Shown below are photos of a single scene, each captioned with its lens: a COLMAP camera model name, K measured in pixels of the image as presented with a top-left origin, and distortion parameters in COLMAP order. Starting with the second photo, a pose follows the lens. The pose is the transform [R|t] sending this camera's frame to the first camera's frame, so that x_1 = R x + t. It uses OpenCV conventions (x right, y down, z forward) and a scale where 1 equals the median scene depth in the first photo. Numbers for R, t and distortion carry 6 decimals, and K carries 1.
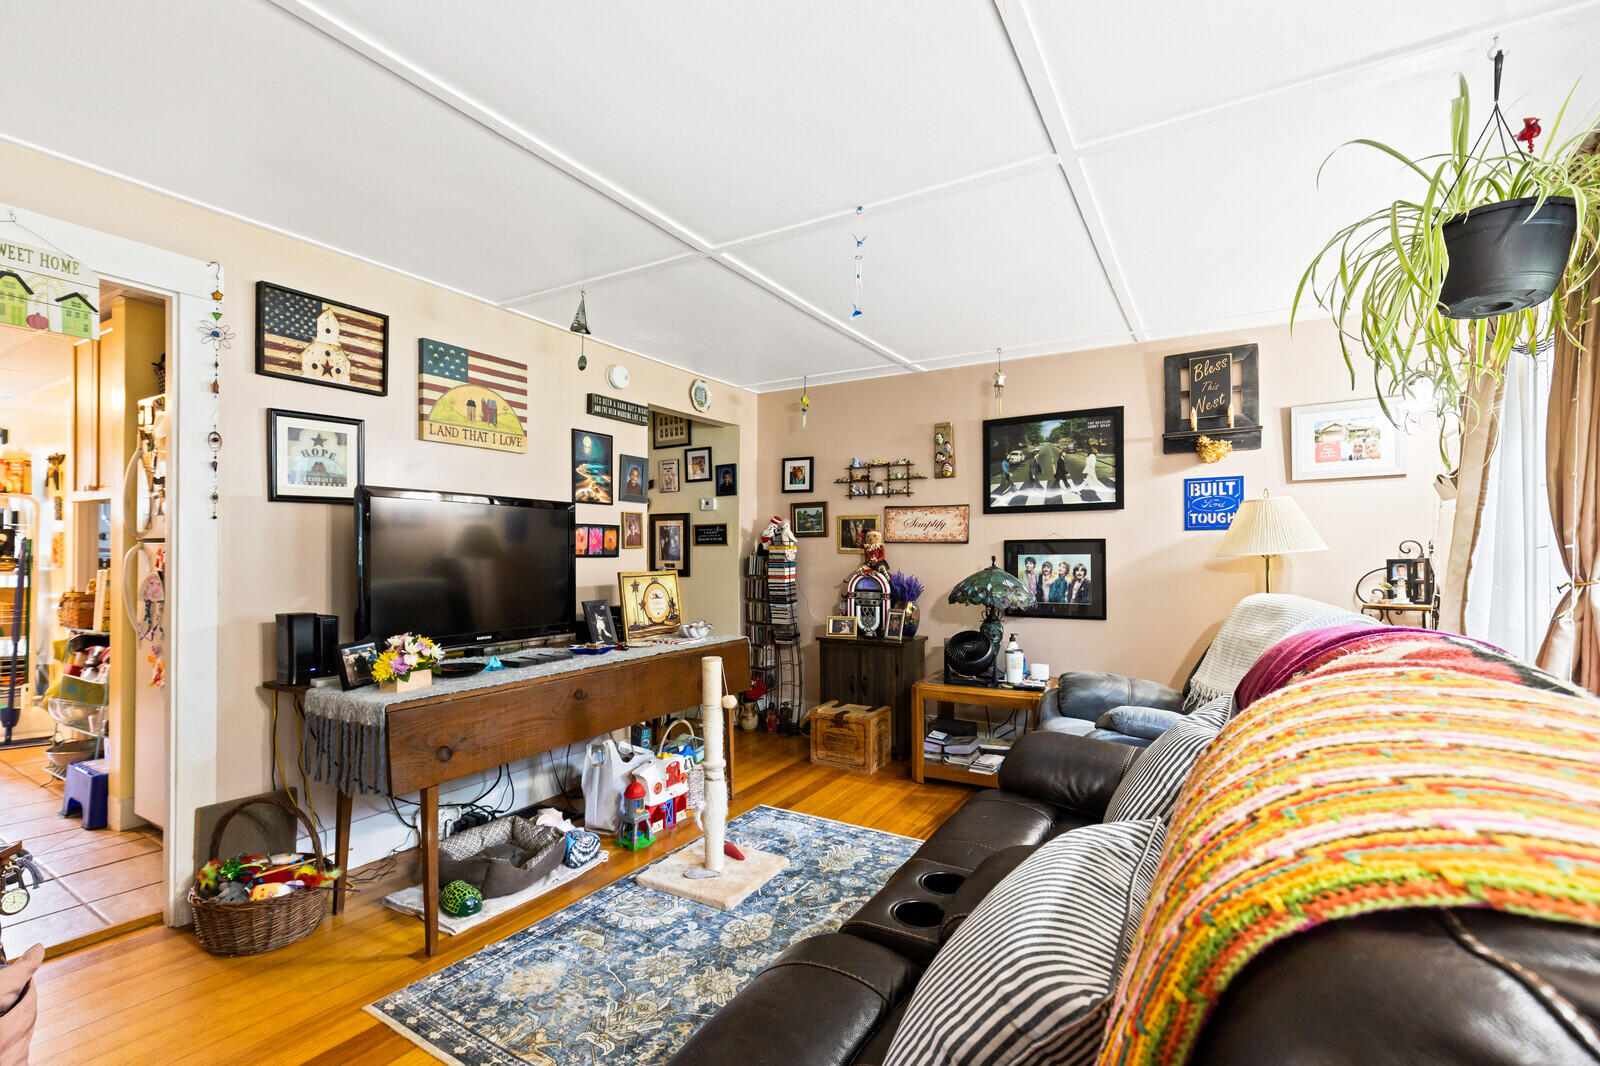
lens RADIAL K [[719.4, 0, 799.5], [0, 719.4, 545.0], [0, 0, 1]] dist [-0.000094, 0.000019]
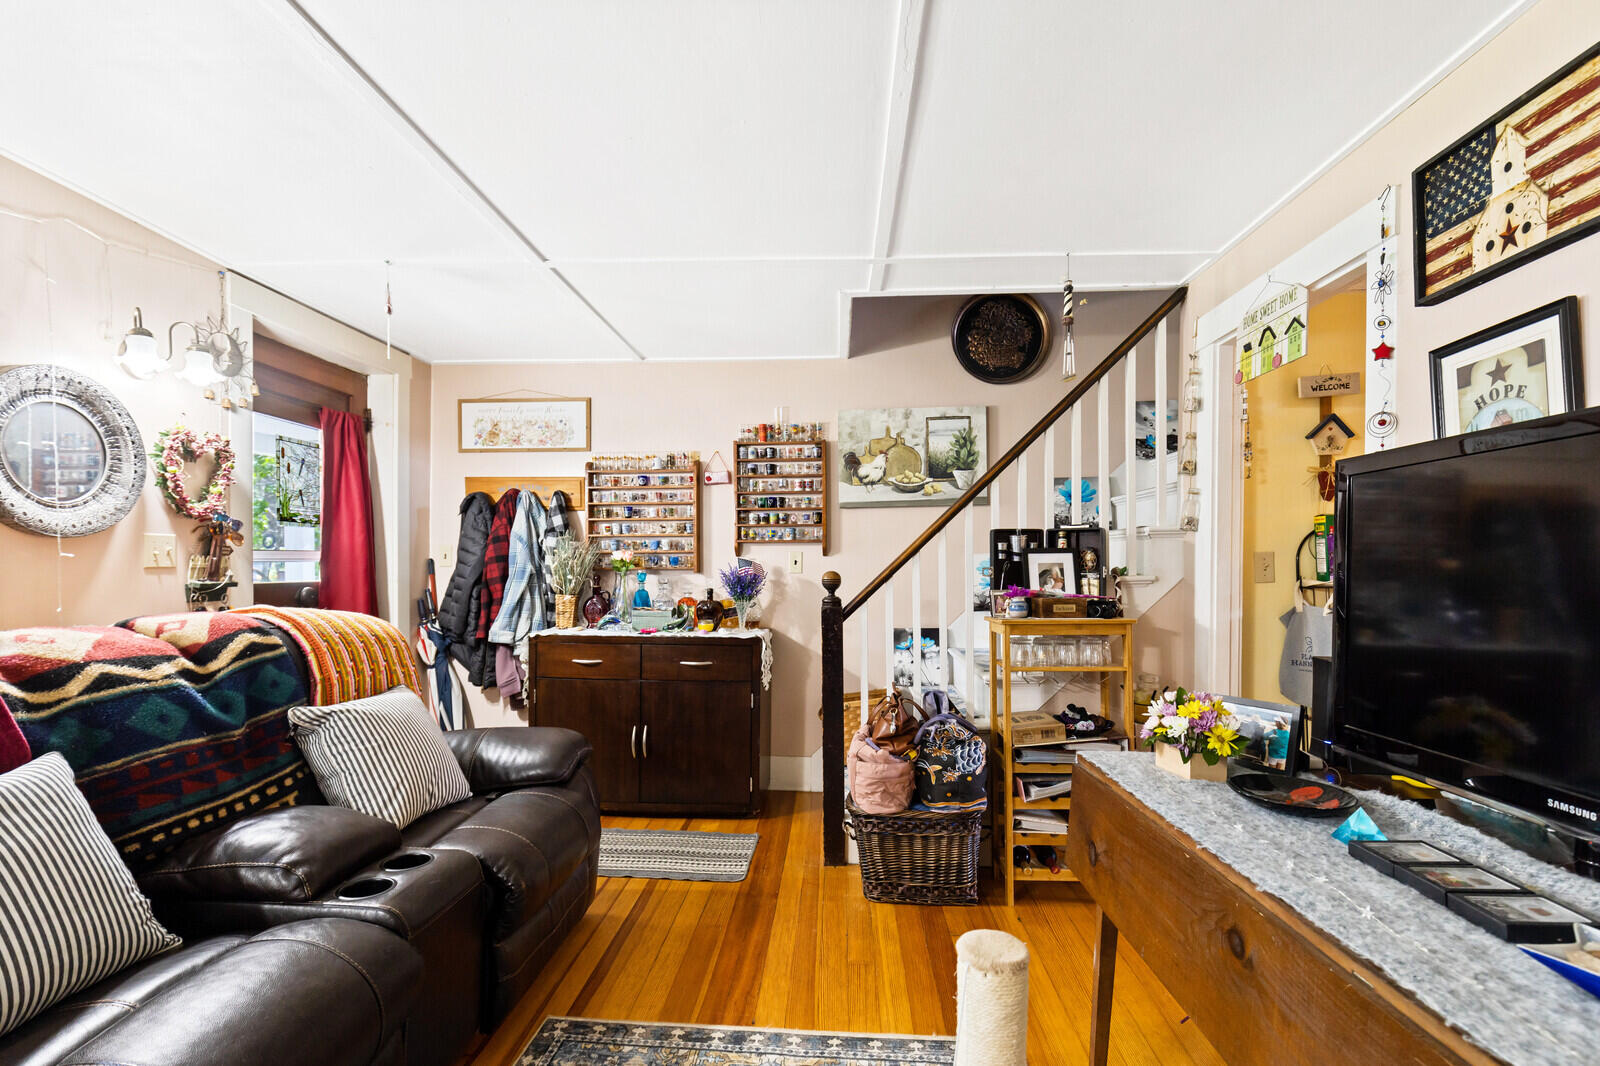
lens RADIAL K [[719.4, 0, 797.0], [0, 719.4, 570.5], [0, 0, 1]] dist [-0.000094, 0.000019]
pose [[-0.881610, -0.003109, -0.471968, 0.082655], [0.001437, 0.999956, -0.009271, 0.014828], [0.471976, -0.008851, -0.881567, 1.244068]]
